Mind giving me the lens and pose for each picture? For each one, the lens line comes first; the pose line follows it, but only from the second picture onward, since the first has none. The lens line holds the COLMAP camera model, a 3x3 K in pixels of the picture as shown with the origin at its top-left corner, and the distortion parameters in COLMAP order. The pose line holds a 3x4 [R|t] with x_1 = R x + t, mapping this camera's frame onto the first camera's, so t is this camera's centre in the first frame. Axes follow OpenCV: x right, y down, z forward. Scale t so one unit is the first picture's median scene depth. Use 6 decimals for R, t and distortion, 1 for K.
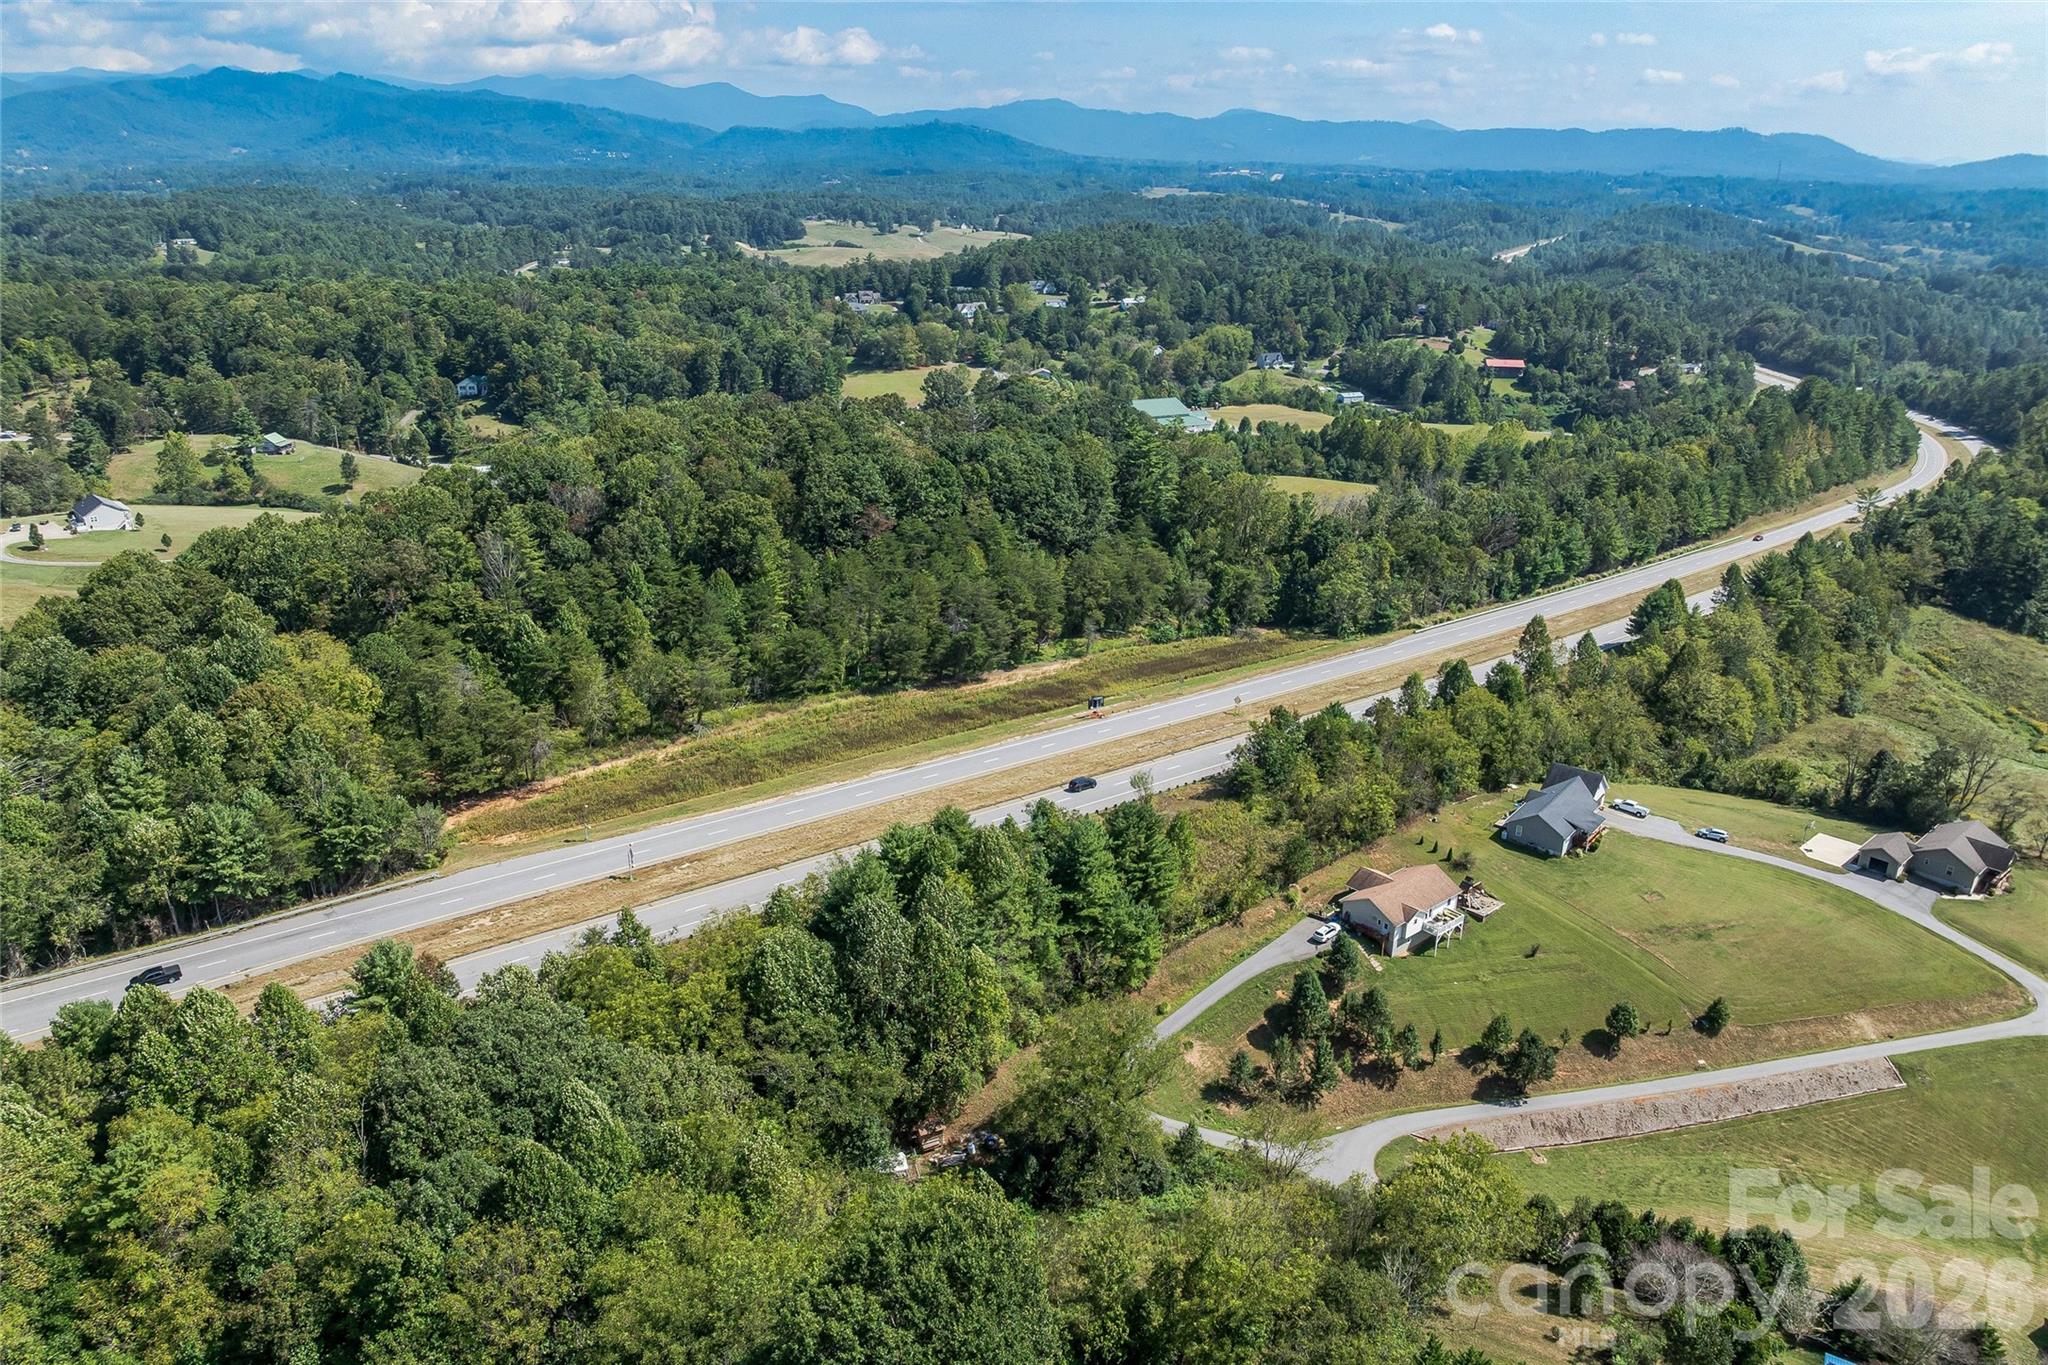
lens RADIAL K [[1444.0, 0, 1013.0], [0, 1444.0, 697.2], [0, 0, 1]] dist [-0.046225, 0.015079]
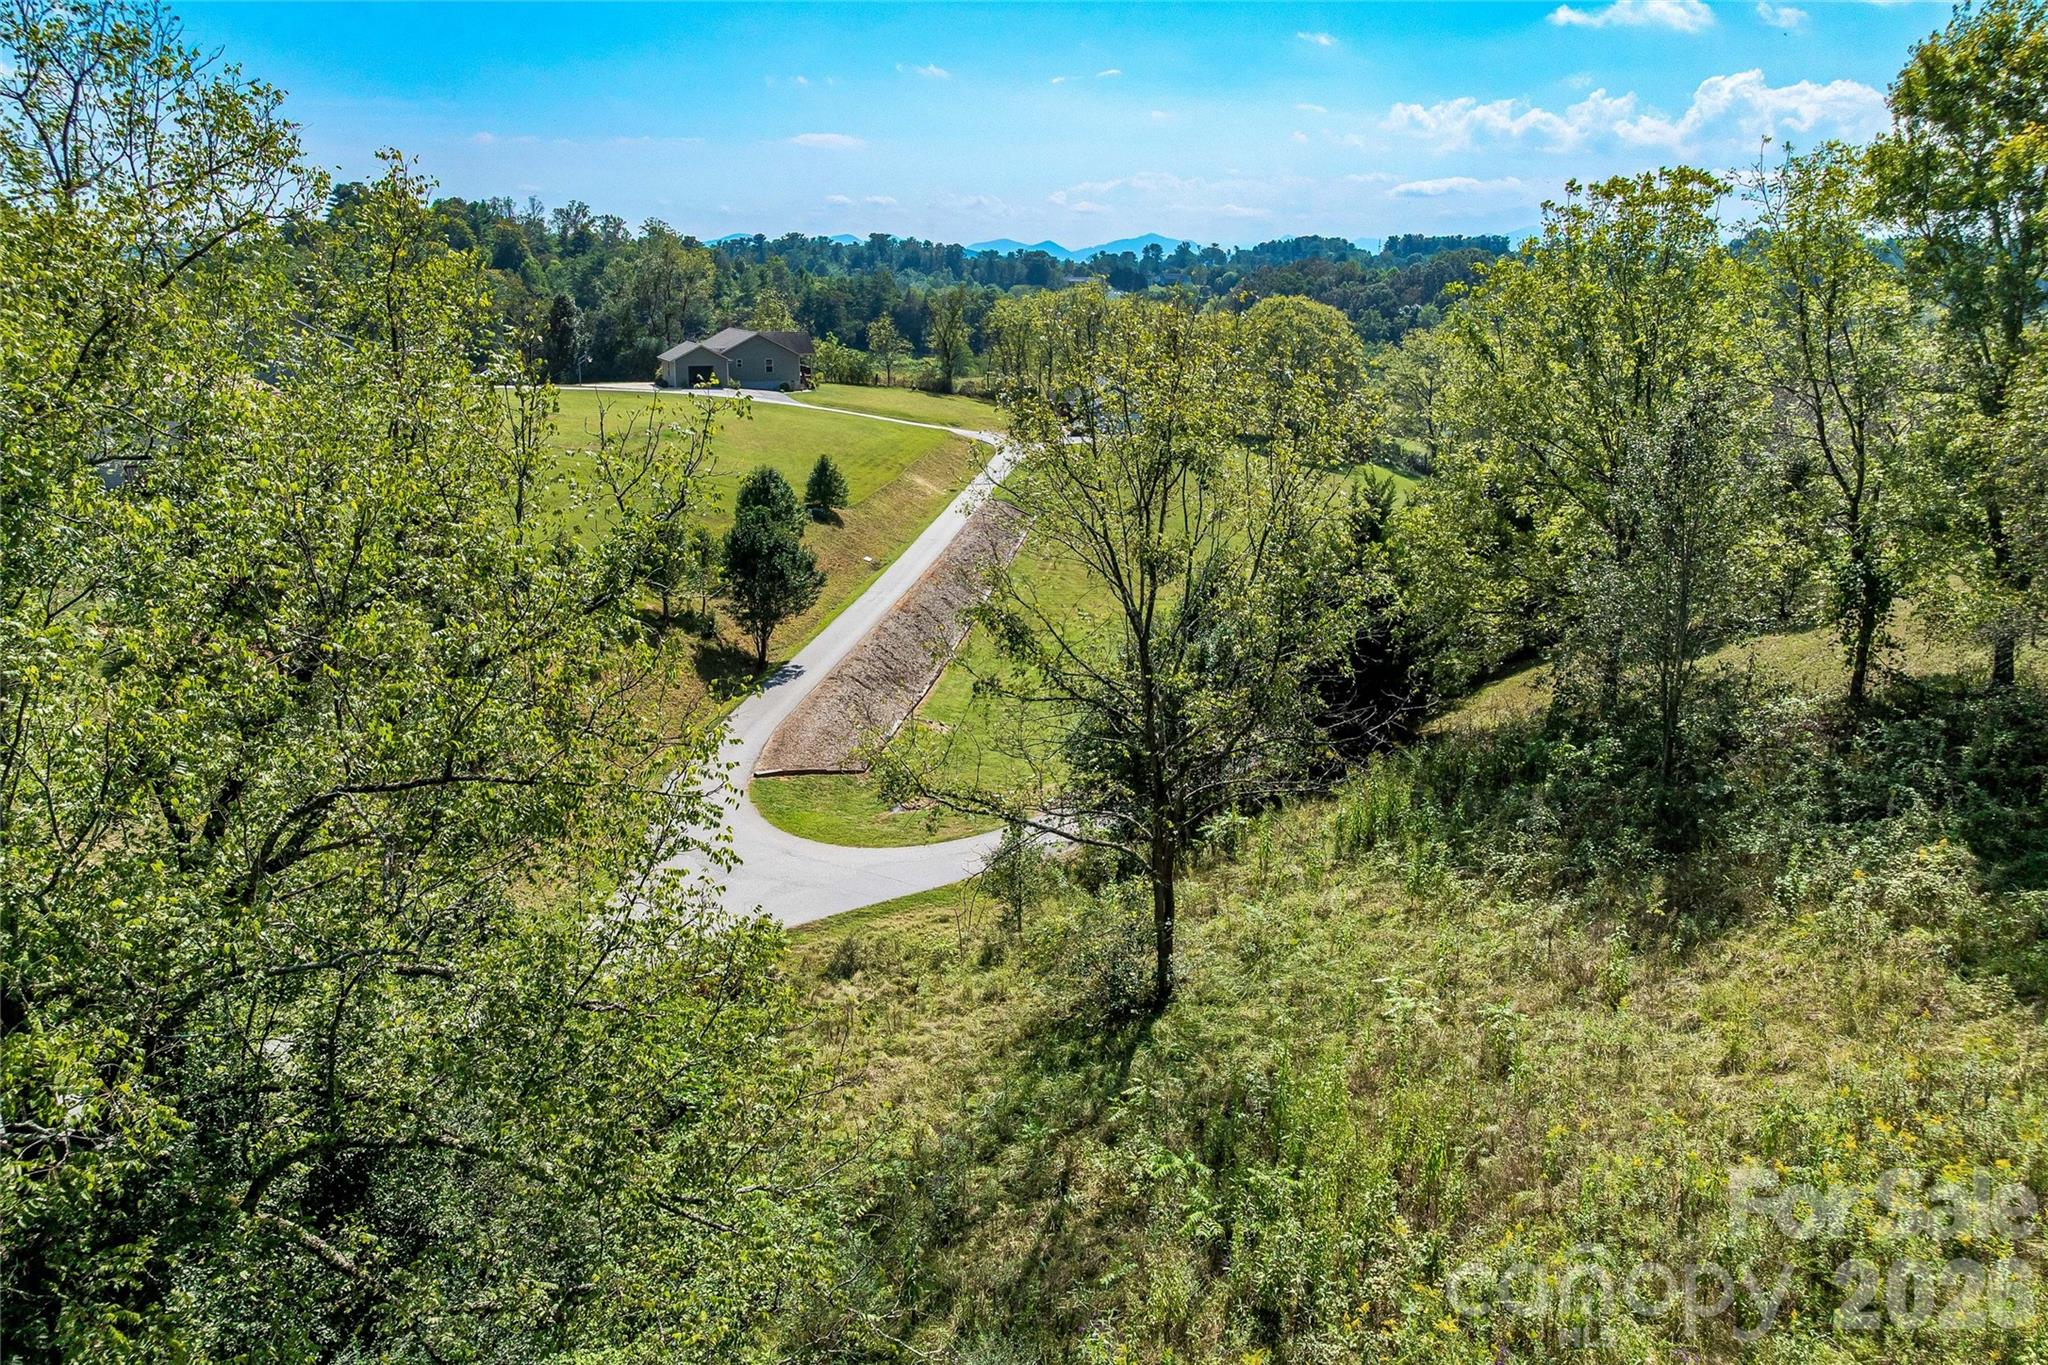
lens RADIAL K [[1444.0, 0, 1025.1], [0, 1444.0, 664.9], [0, 0, 1]] dist [-0.046225, 0.015079]
pose [[0.315727, -0.252234, 0.914710, -0.008477], [0.322472, 0.935163, 0.146568, 0.186021], [-0.892372, 0.248693, 0.376594, 0.600134]]
